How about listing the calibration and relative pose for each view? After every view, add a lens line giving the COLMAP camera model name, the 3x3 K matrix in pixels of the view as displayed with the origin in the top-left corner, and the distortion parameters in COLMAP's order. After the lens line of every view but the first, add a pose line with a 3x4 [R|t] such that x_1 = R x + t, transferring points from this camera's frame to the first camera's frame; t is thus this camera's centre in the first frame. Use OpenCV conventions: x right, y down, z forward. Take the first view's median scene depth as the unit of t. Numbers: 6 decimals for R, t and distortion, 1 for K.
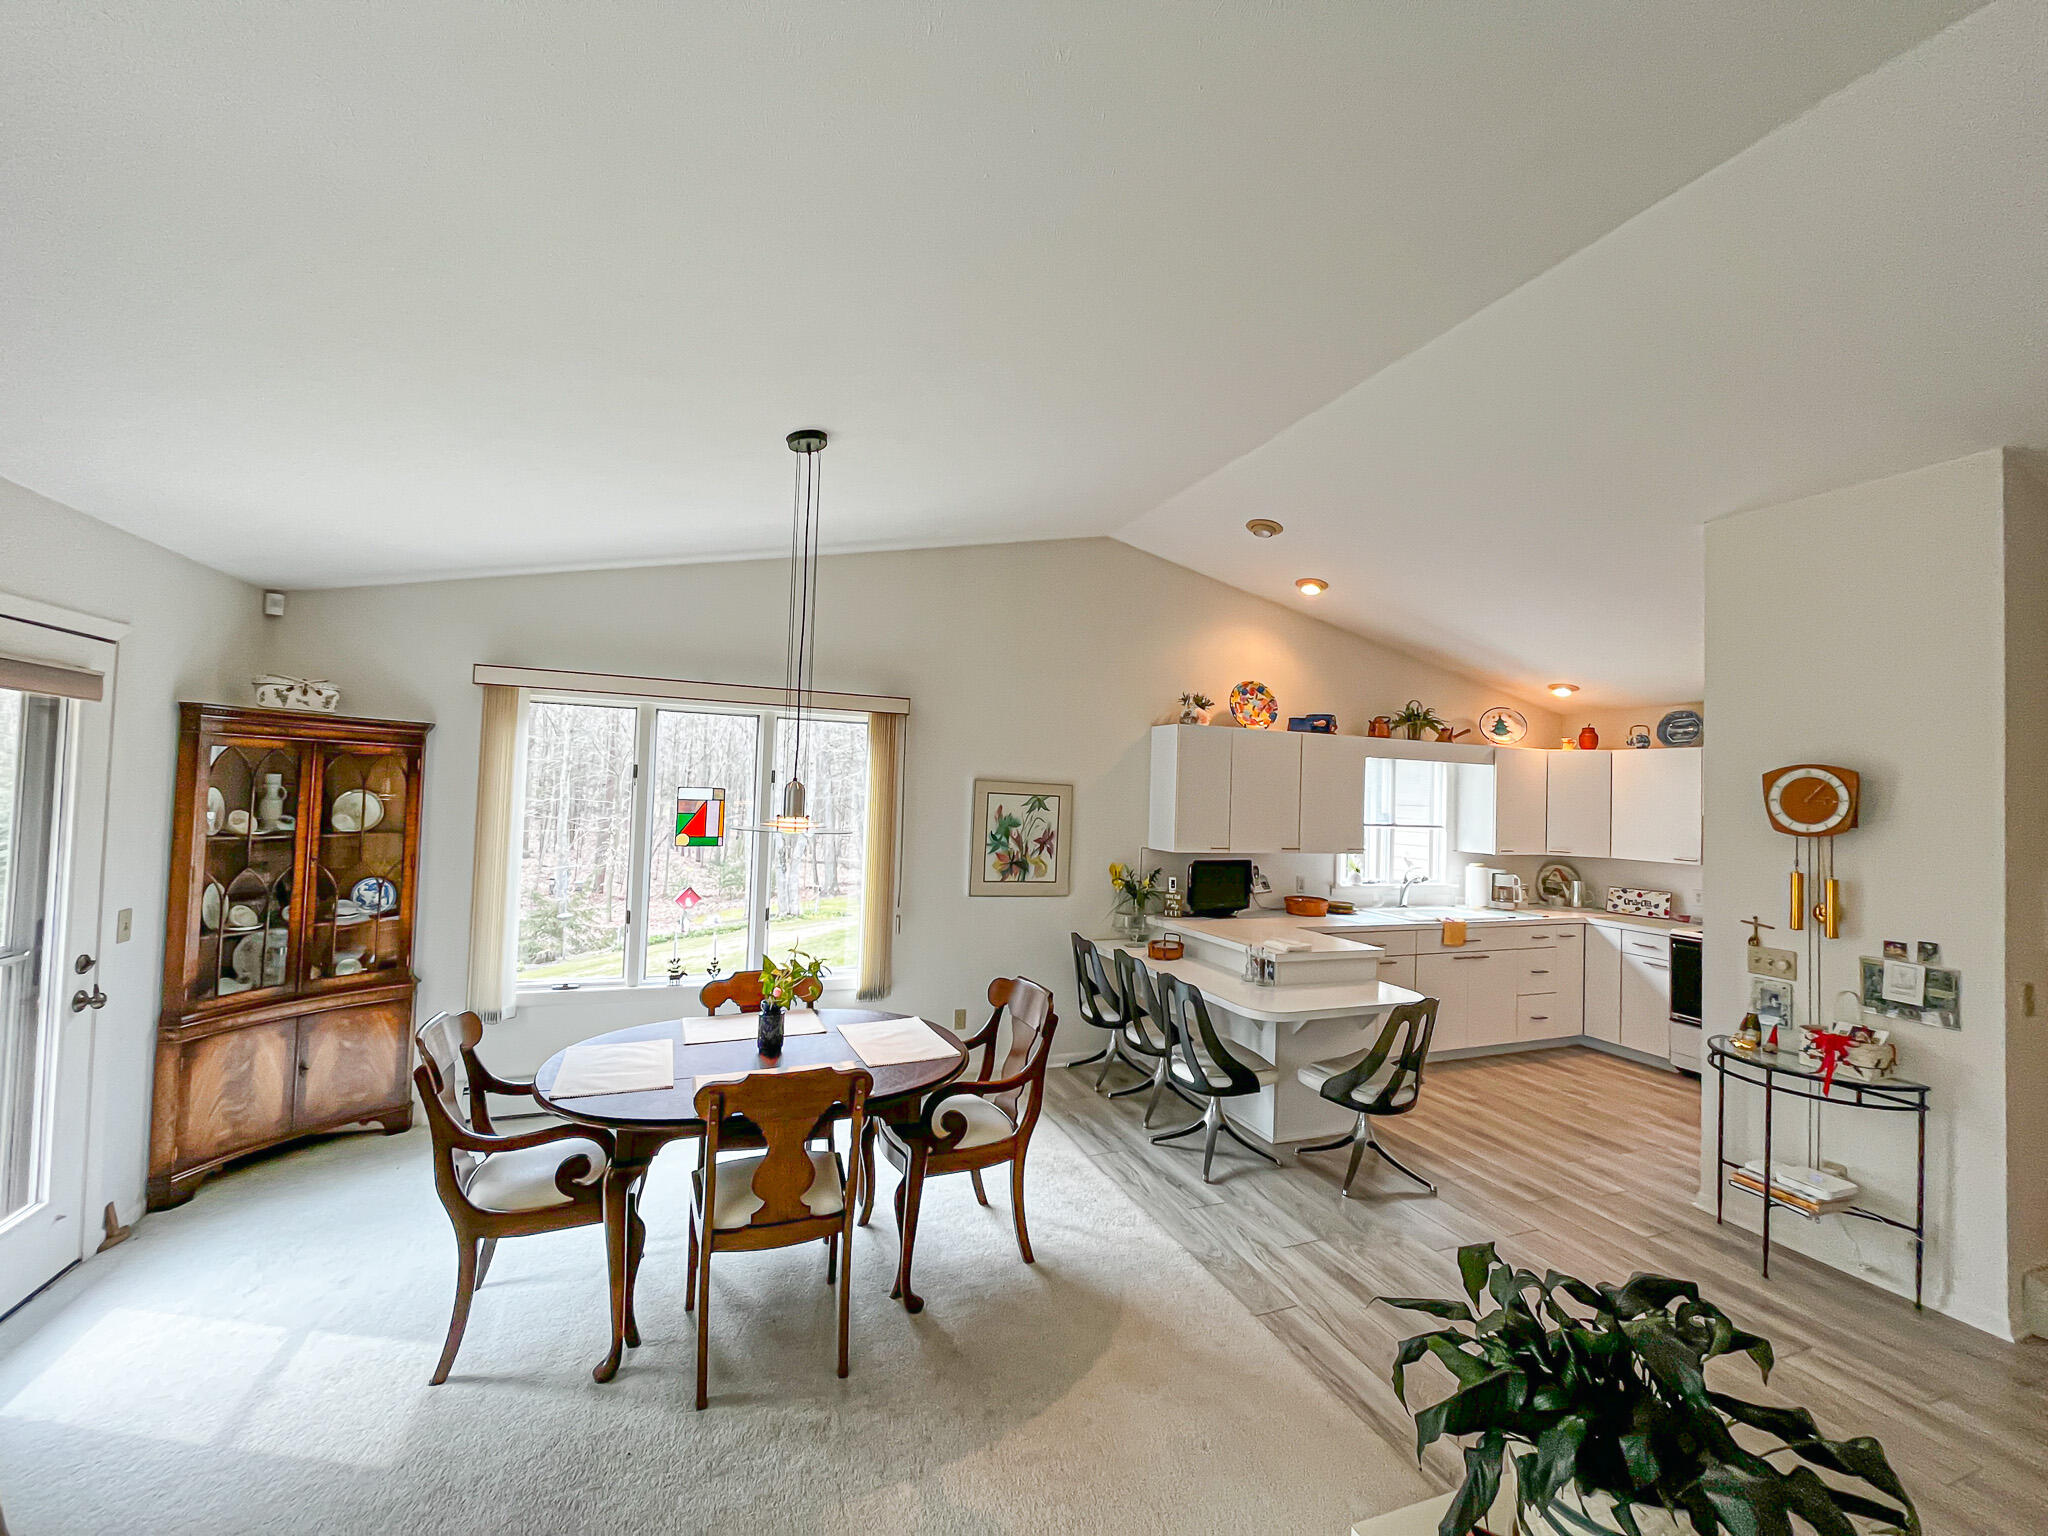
lens RADIAL K [[821.8, 0, 1024.0], [0, 821.8, 768.0], [0, 0, 1]] dist [-0.002312, -0.000532]
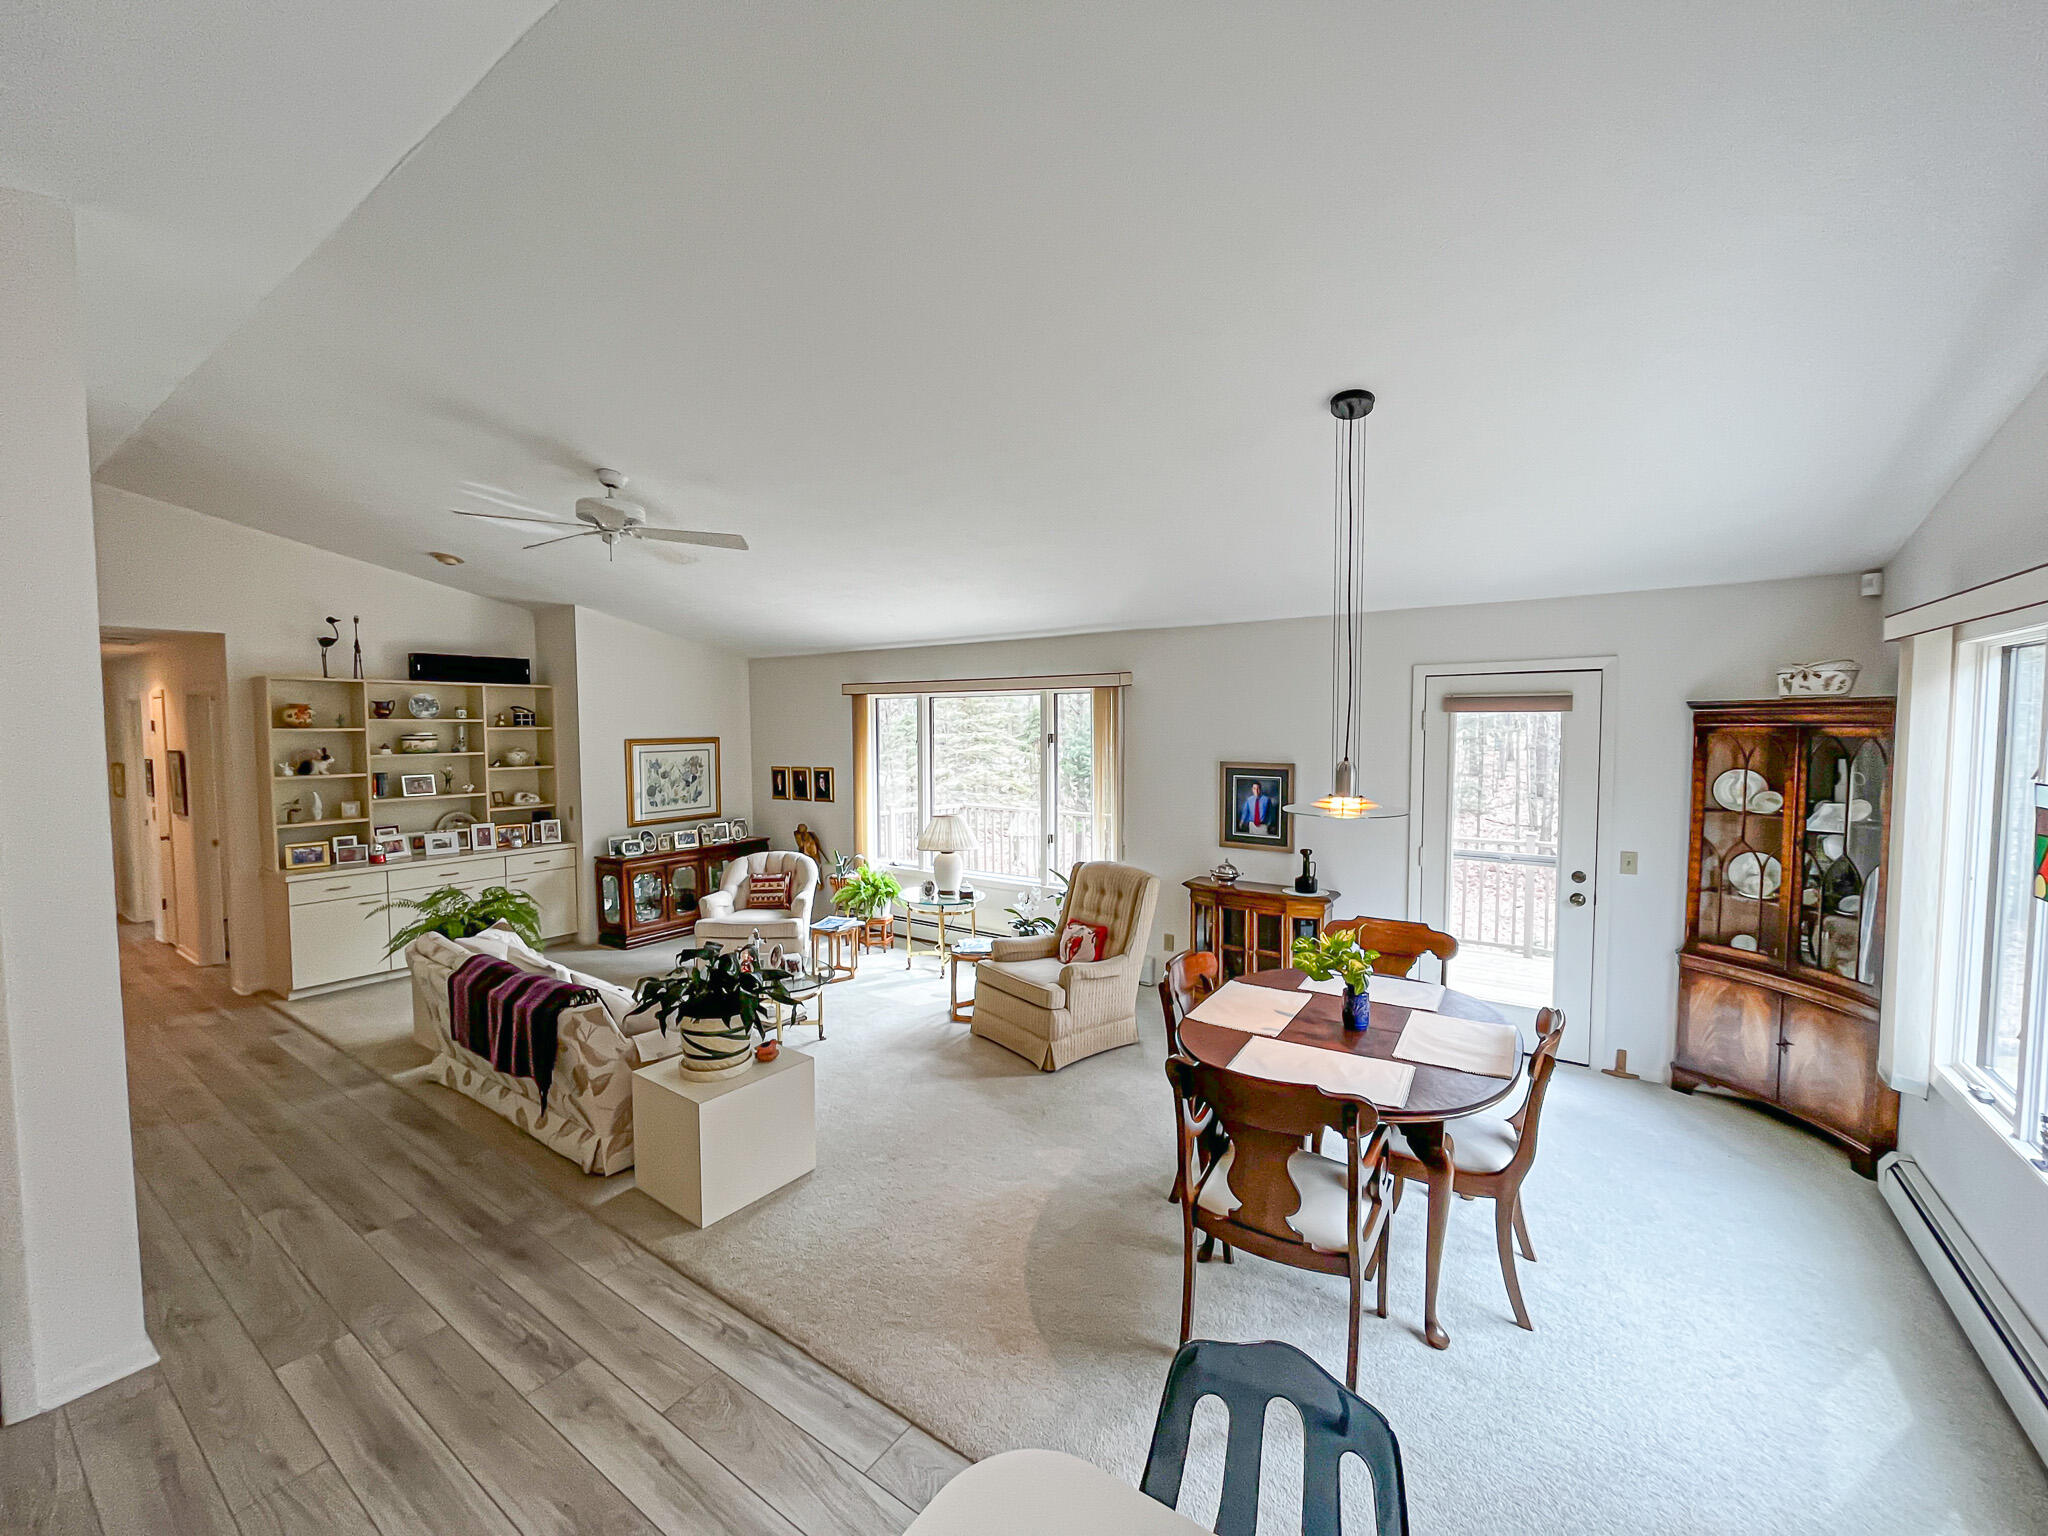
lens RADIAL K [[821.8, 0, 1024.0], [0, 821.8, 768.0], [0, 0, 1]] dist [-0.002312, -0.000532]
pose [[-0.830346, 0.002729, -0.557241, 0.482675], [-0.003482, 0.999943, 0.010085, 0.012042], [0.557237, 0.010314, -0.830289, 1.307807]]
